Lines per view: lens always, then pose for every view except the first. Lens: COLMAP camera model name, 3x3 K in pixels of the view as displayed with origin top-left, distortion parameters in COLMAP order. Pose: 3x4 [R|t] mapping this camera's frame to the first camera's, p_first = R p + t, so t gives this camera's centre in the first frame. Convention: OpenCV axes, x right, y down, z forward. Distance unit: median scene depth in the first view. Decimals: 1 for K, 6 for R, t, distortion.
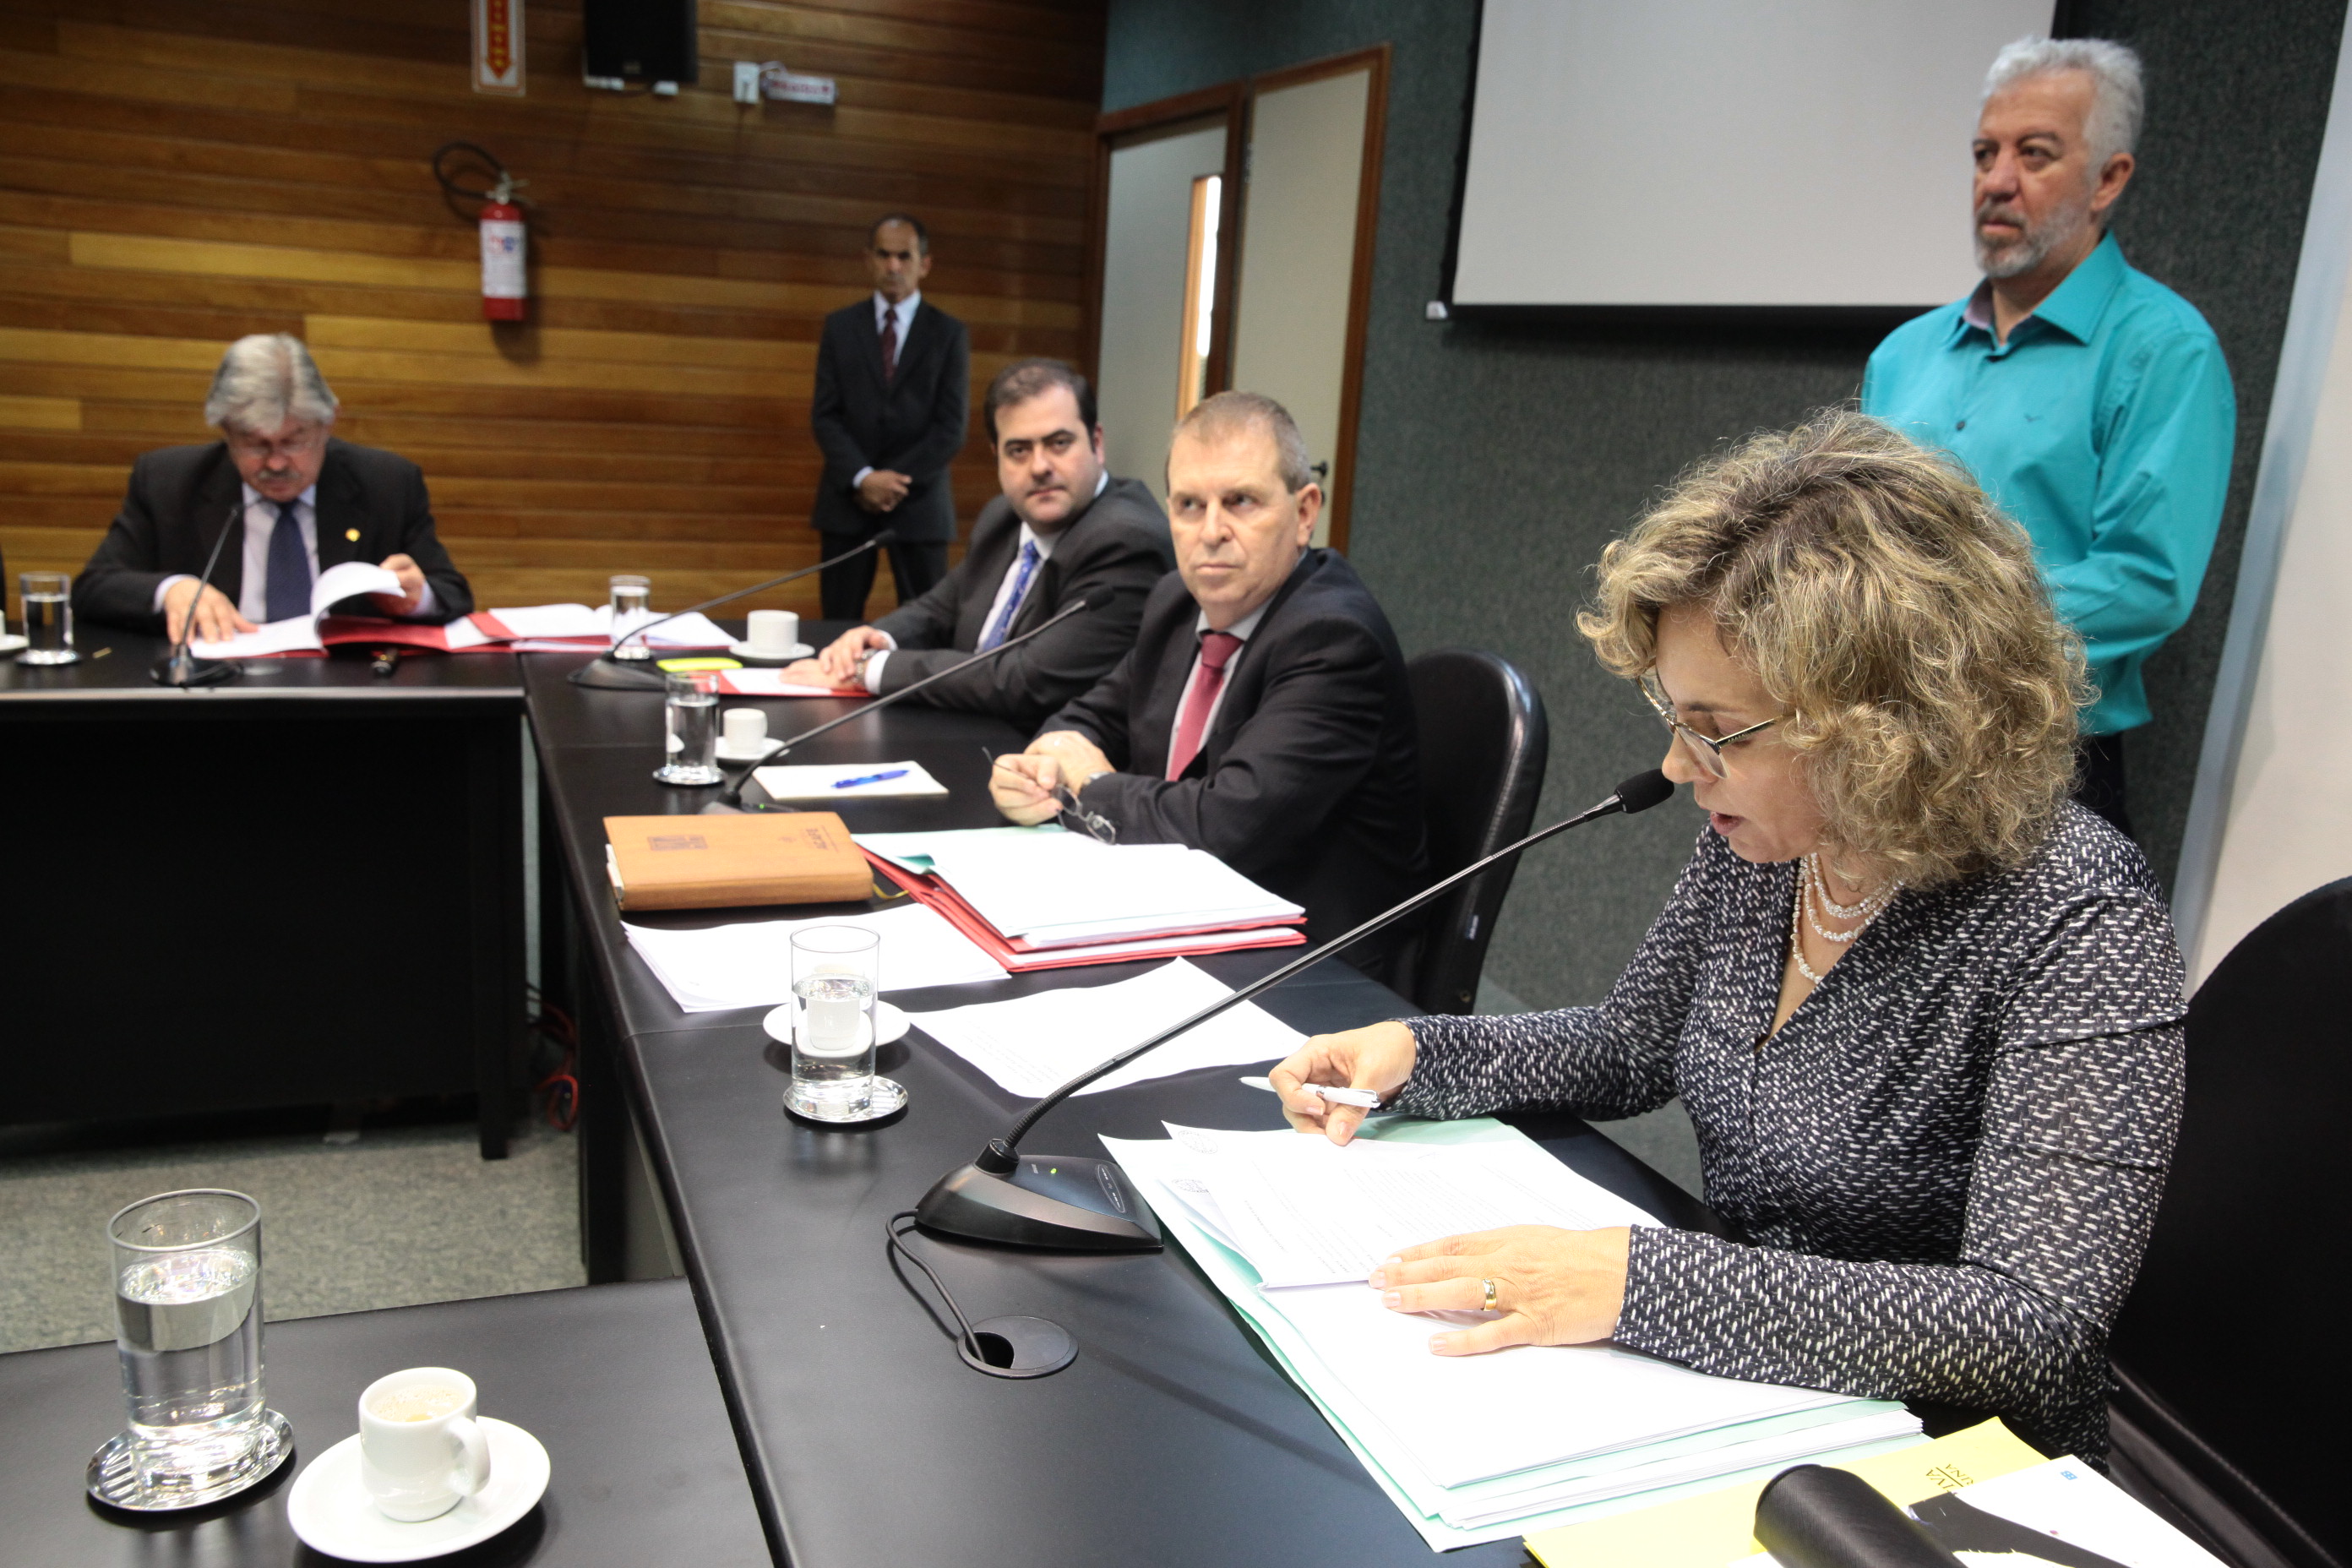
lens RADIAL K [[1880.2, 0, 1176.0], [0, 1880.2, 784.0], [0, 0, 1]] dist [-0.069354, 0.093910]
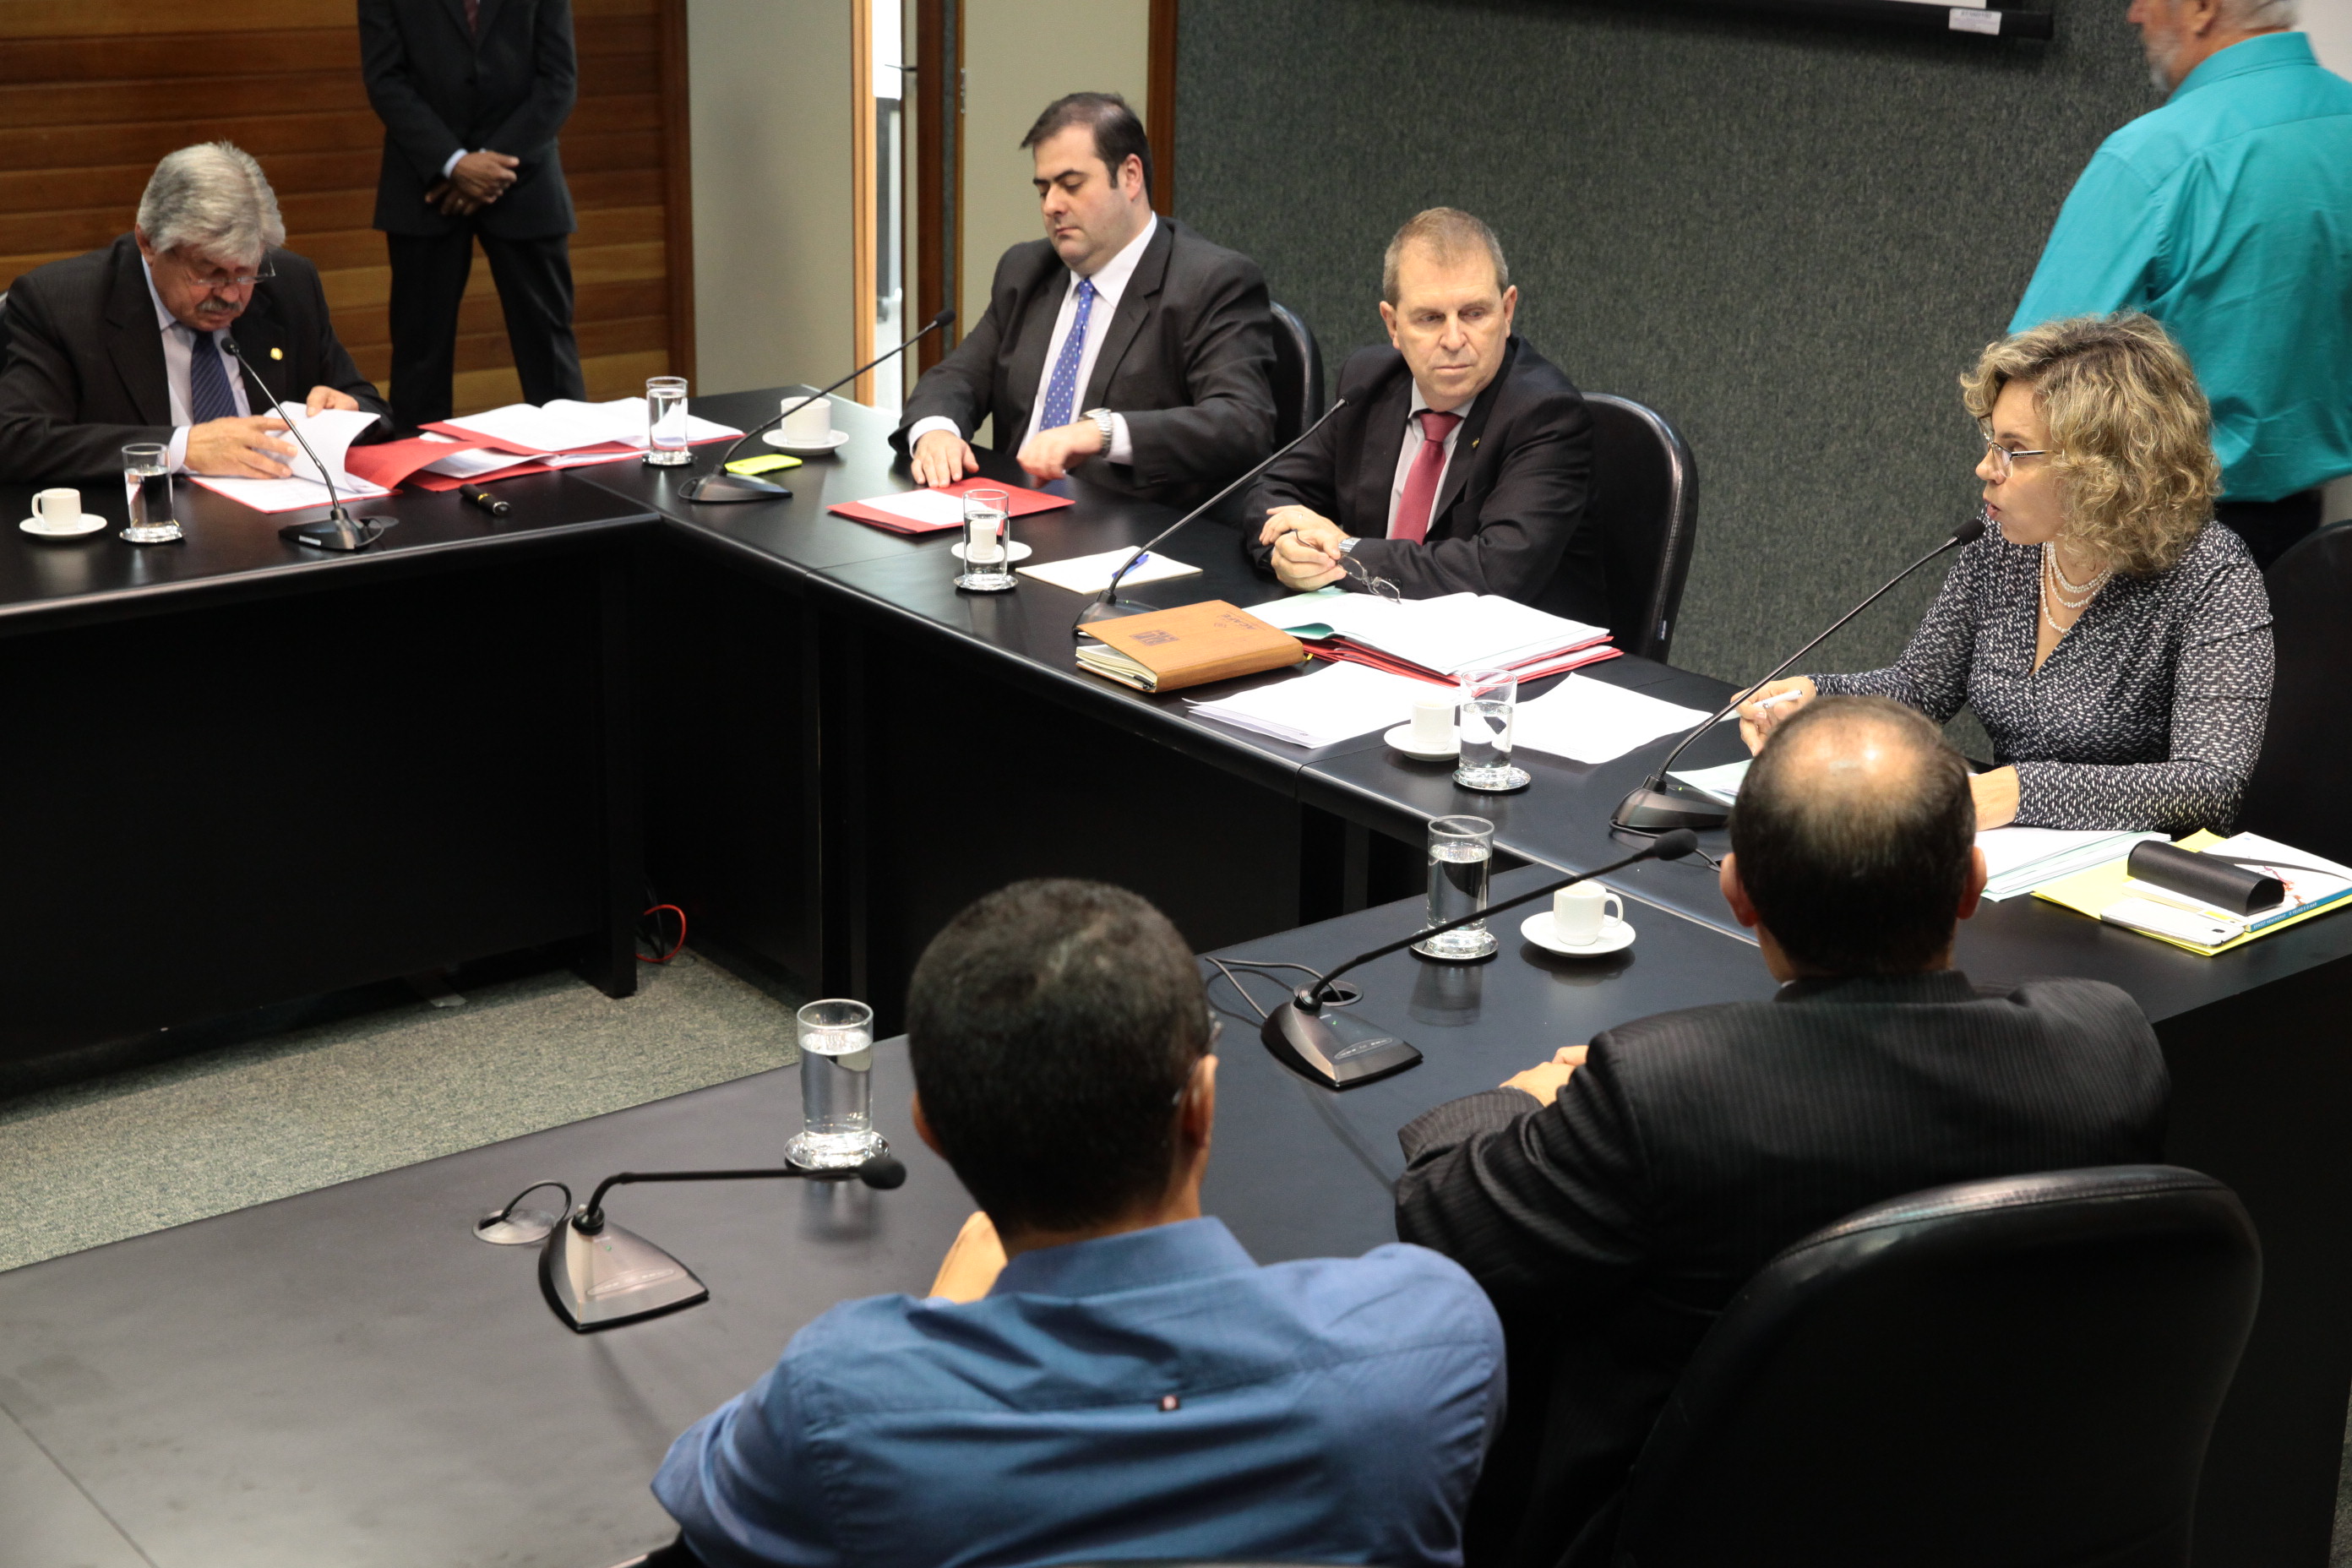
lens RADIAL K [[3360.3, 0, 1141.0], [0, 3360.3, 779.4], [0, 0, 1]] dist [0.123984, 0.070538]
pose [[0.960101, -0.131312, 0.246905, -0.430690], [0.104517, 0.987412, 0.118720, -0.075096], [-0.259387, -0.088178, 0.961740, -0.619046]]
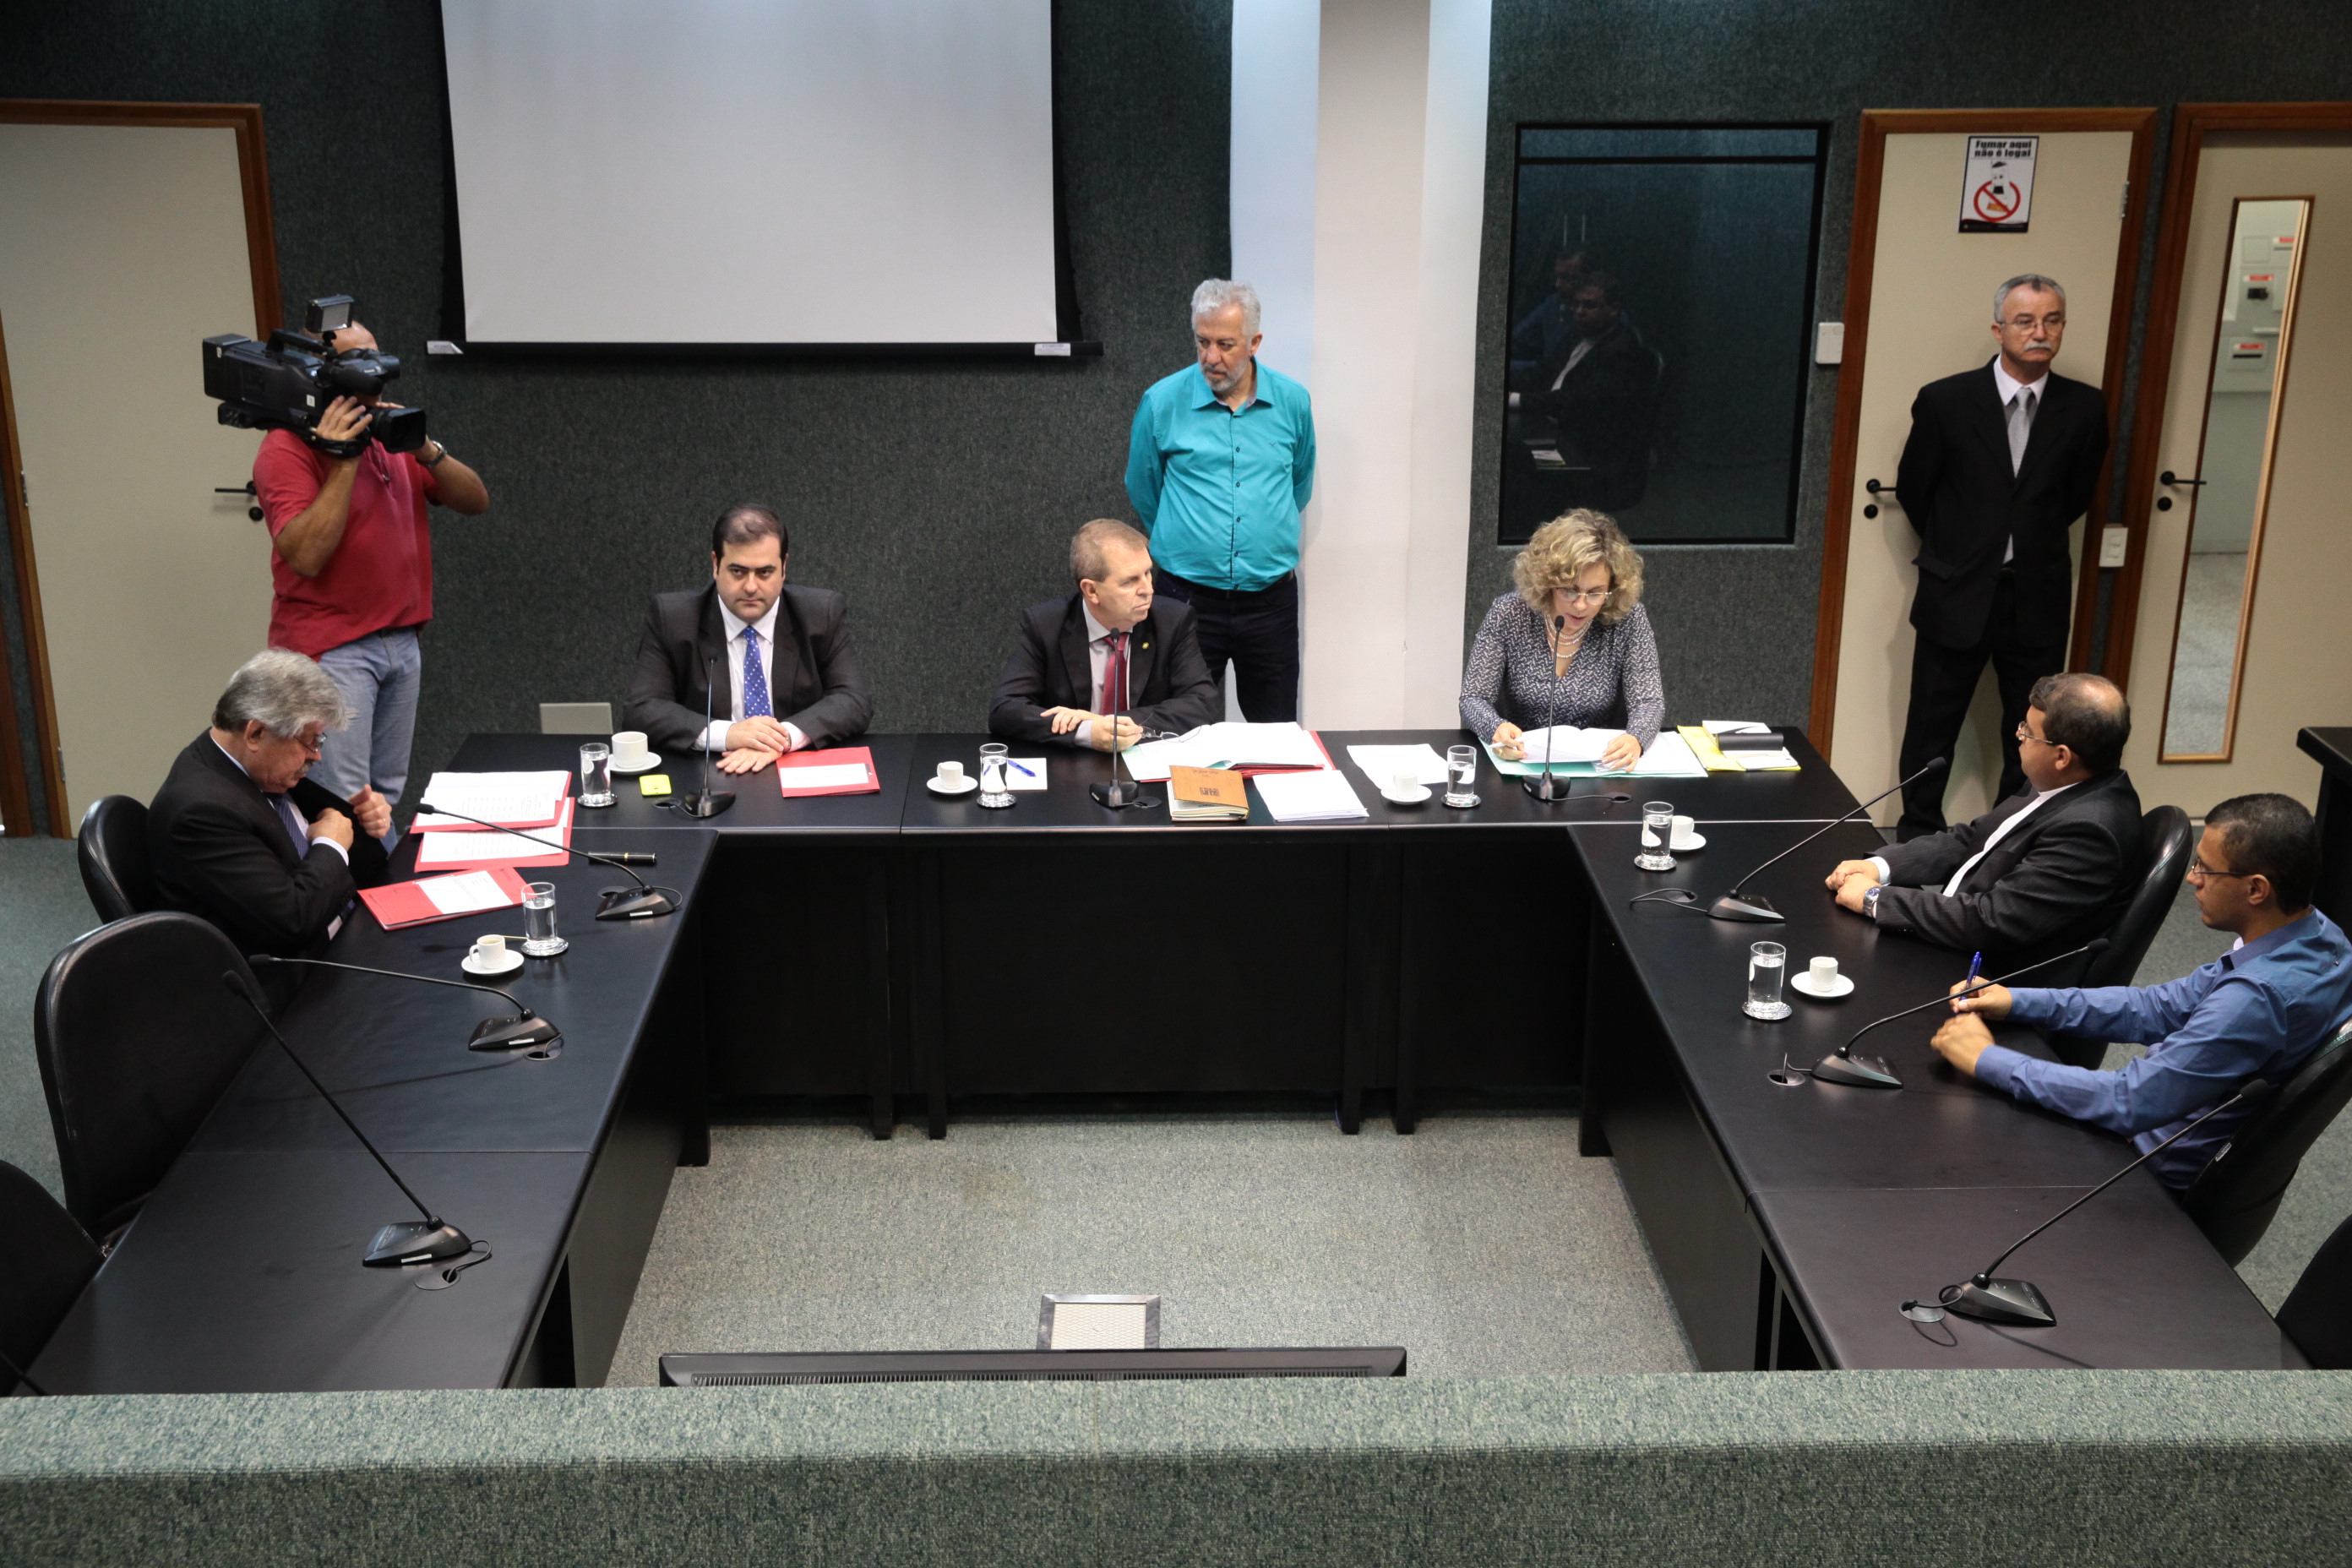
lens RADIAL K [[2815.5, 0, 1176.0], [0, 2815.5, 784.0], [0, 0, 1]] dist [0.034460, 0.059538]
pose [[0.340515, -0.370234, 0.864278, -1.618633], [0.226999, 0.924391, 0.306550, -0.518783], [-0.912426, 0.091805, 0.398812, -0.164891]]
